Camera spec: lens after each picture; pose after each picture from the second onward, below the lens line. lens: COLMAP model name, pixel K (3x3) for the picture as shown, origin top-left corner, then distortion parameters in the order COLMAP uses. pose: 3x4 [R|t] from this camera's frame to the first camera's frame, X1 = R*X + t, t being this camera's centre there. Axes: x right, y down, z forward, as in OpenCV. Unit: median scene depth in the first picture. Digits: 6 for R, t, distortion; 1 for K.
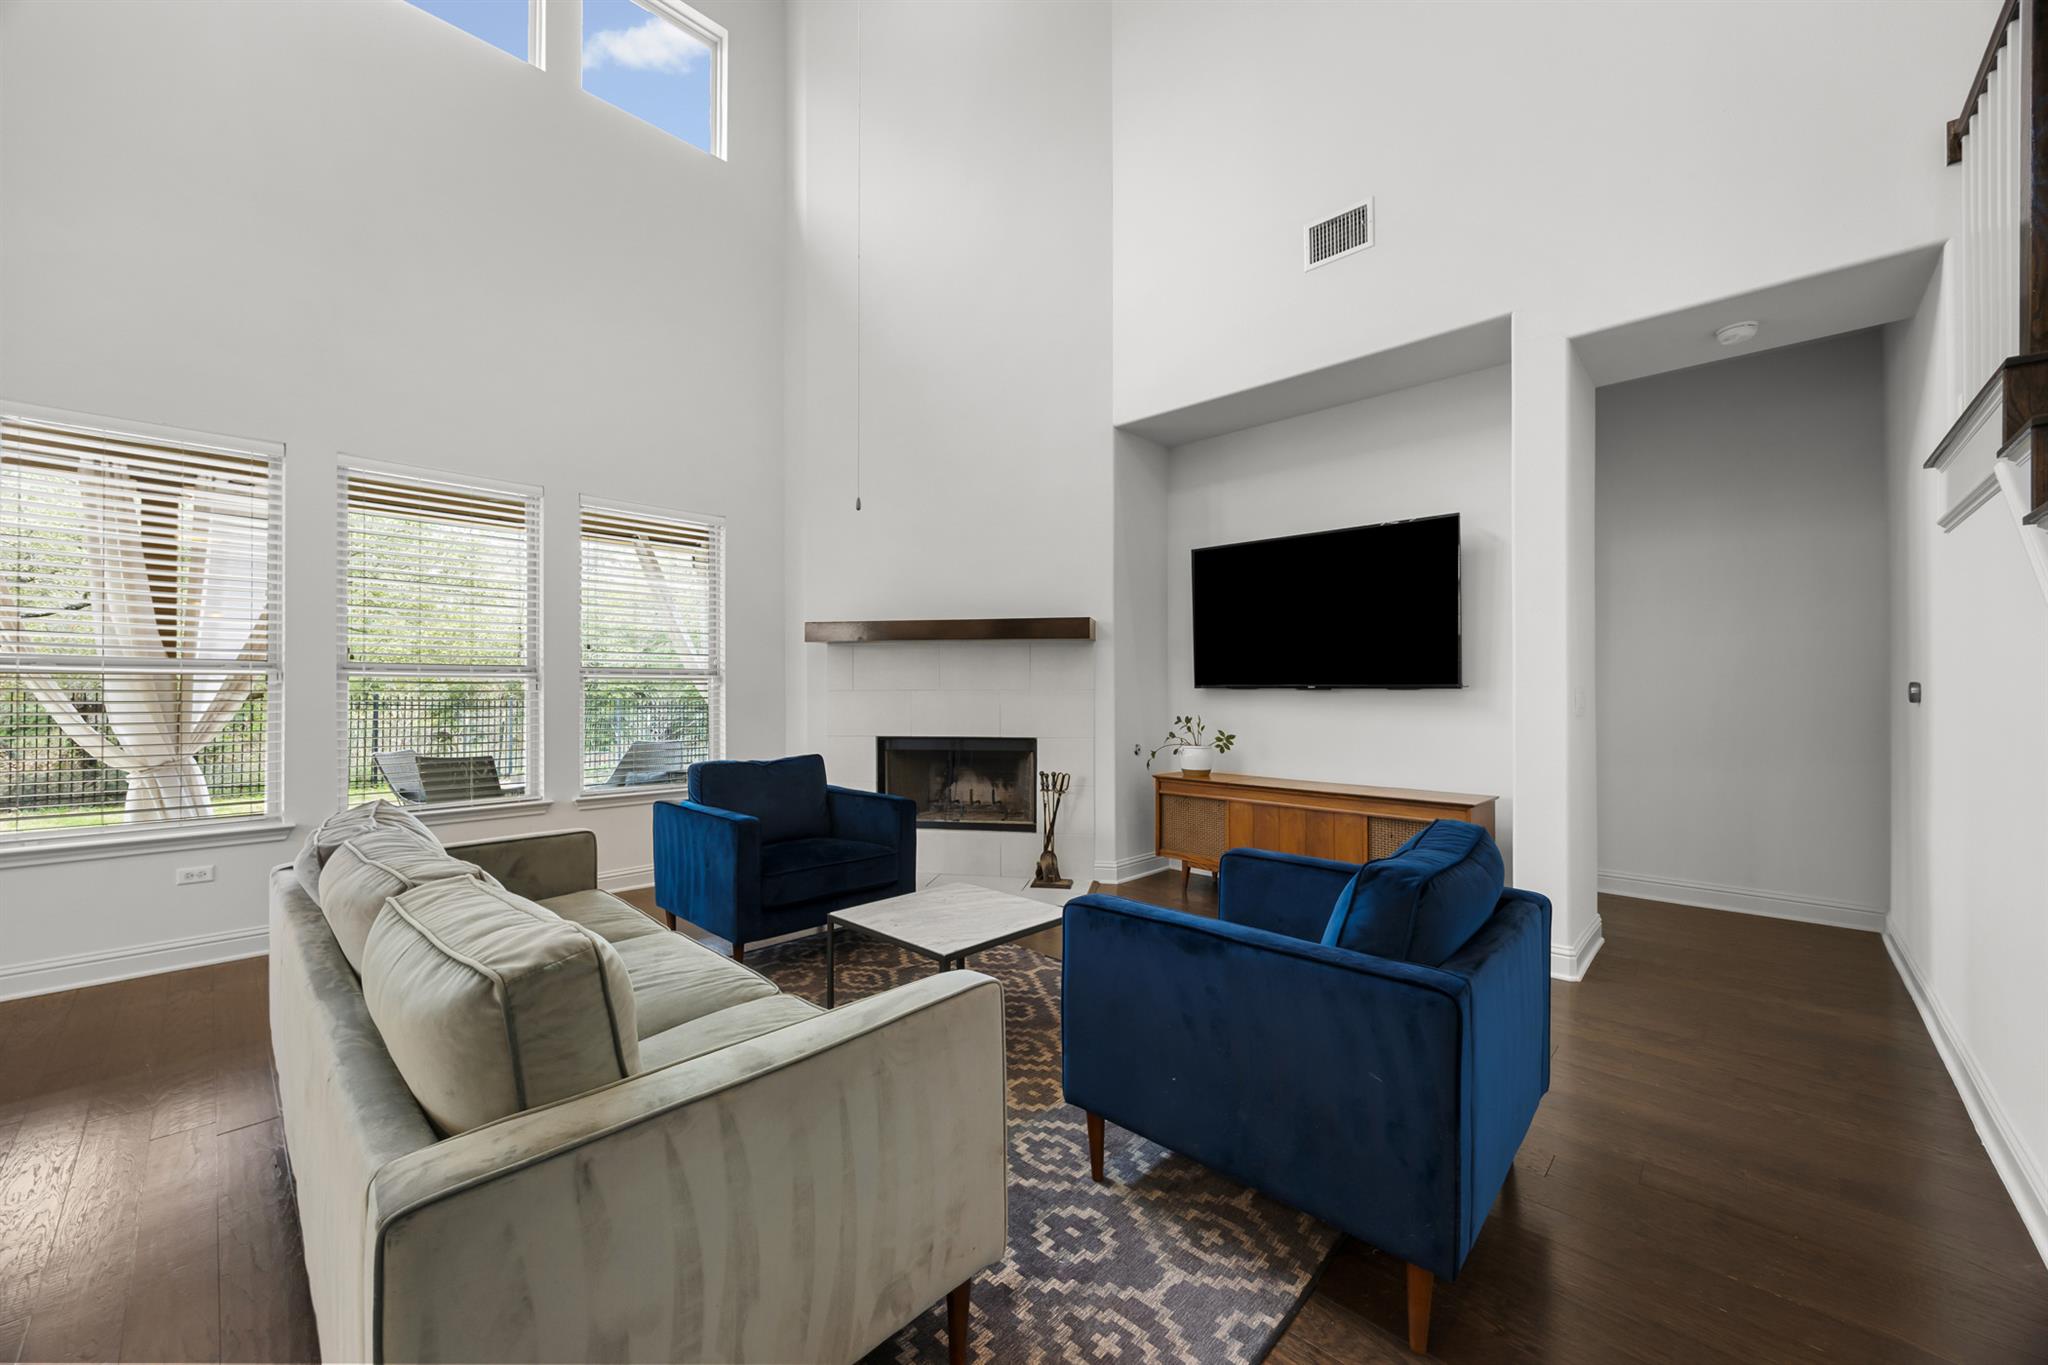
lens RADIAL K [[790.0, 0, 1026.9], [0, 790.0, 683.5], [0, 0, 1]] dist [-0.001123, 0.000584]
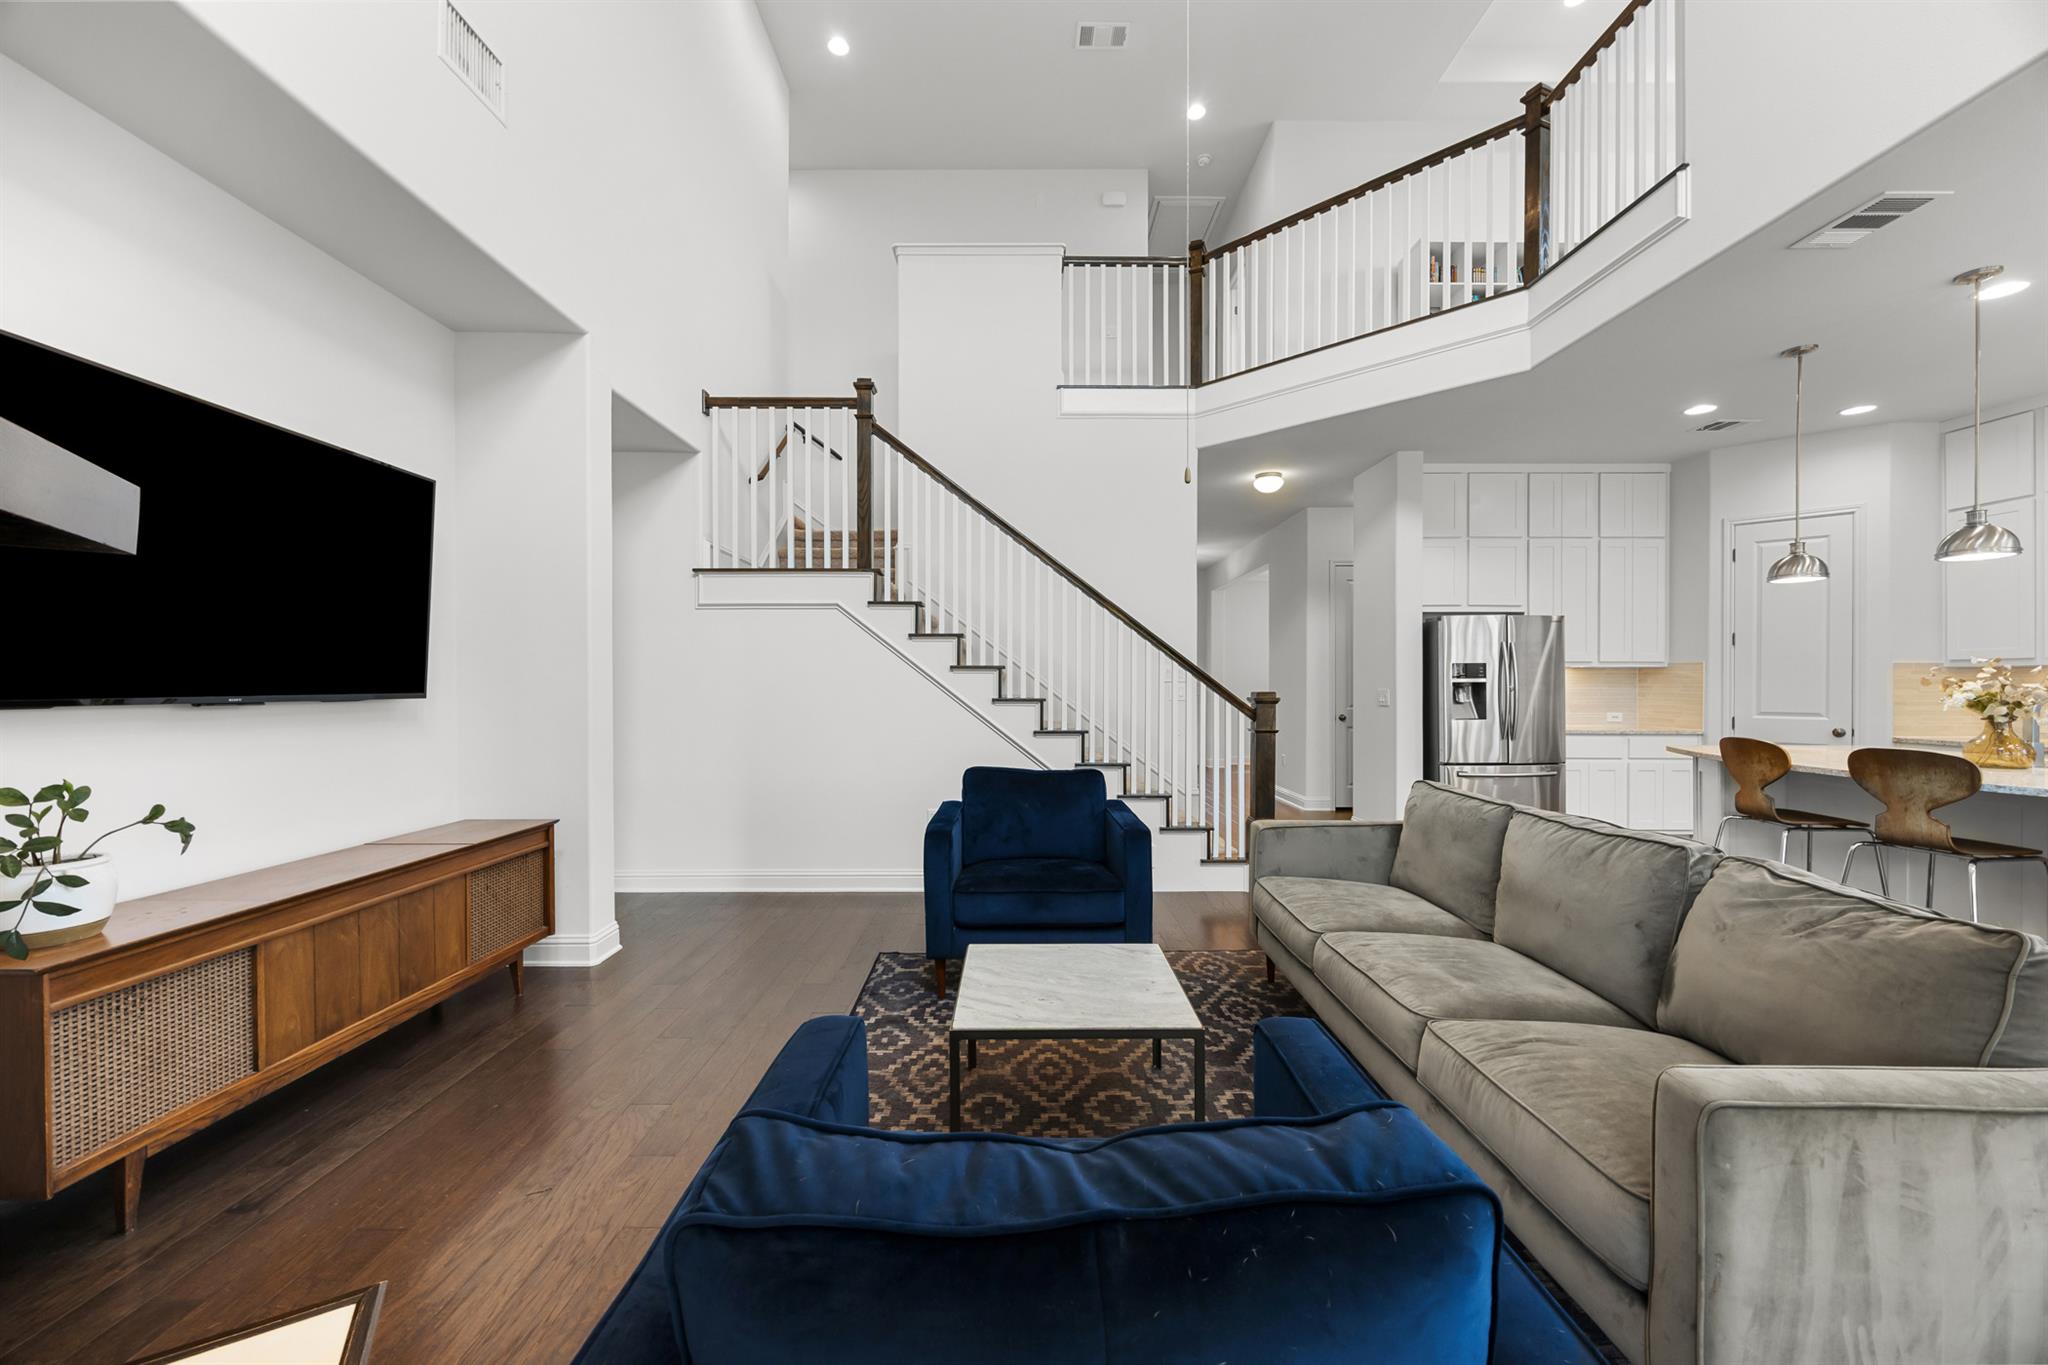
lens RADIAL K [[790.0, 0, 1021.3], [0, 790.0, 688.3], [0, 0, 1]] dist [-0.001123, 0.000584]
pose [[-0.688402, -0.000126, 0.725330, -0.422210], [-0.003583, 0.999988, -0.003227, -0.003256], [-0.725321, -0.004820, -0.688394, 1.045998]]
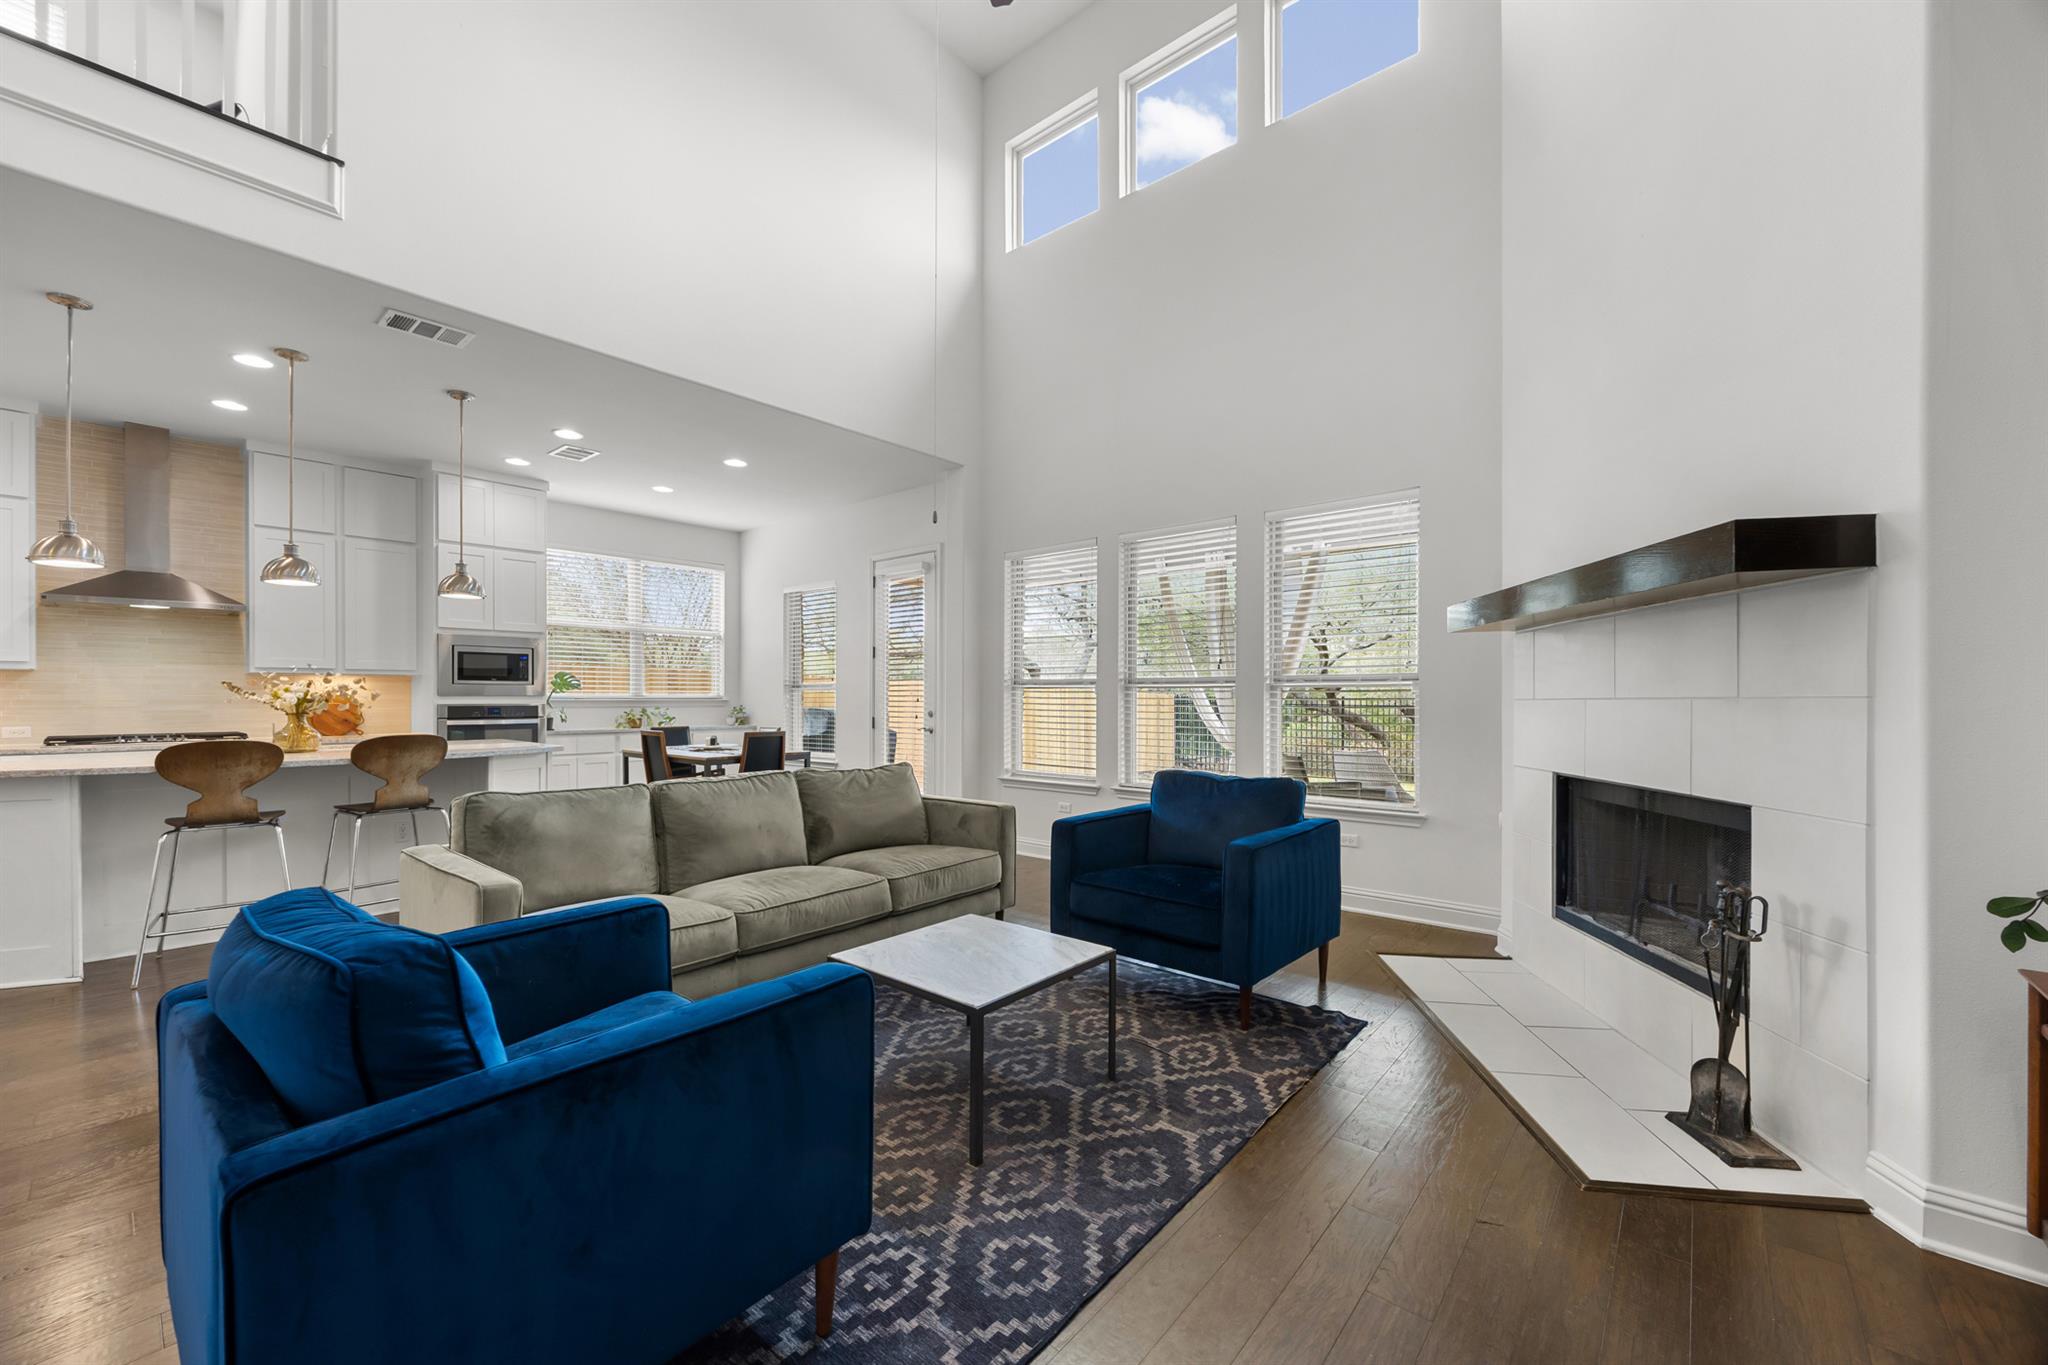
lens RADIAL K [[790.0, 0, 1015.8], [0, 790.0, 697.4], [0, 0, 1]] dist [-0.001123, 0.000584]
pose [[0.049316, 0.002961, -0.998779, 0.516708], [0.004007, 0.999987, 0.003162, 0.002108], [0.998775, -0.004158, 0.049303, 0.659103]]
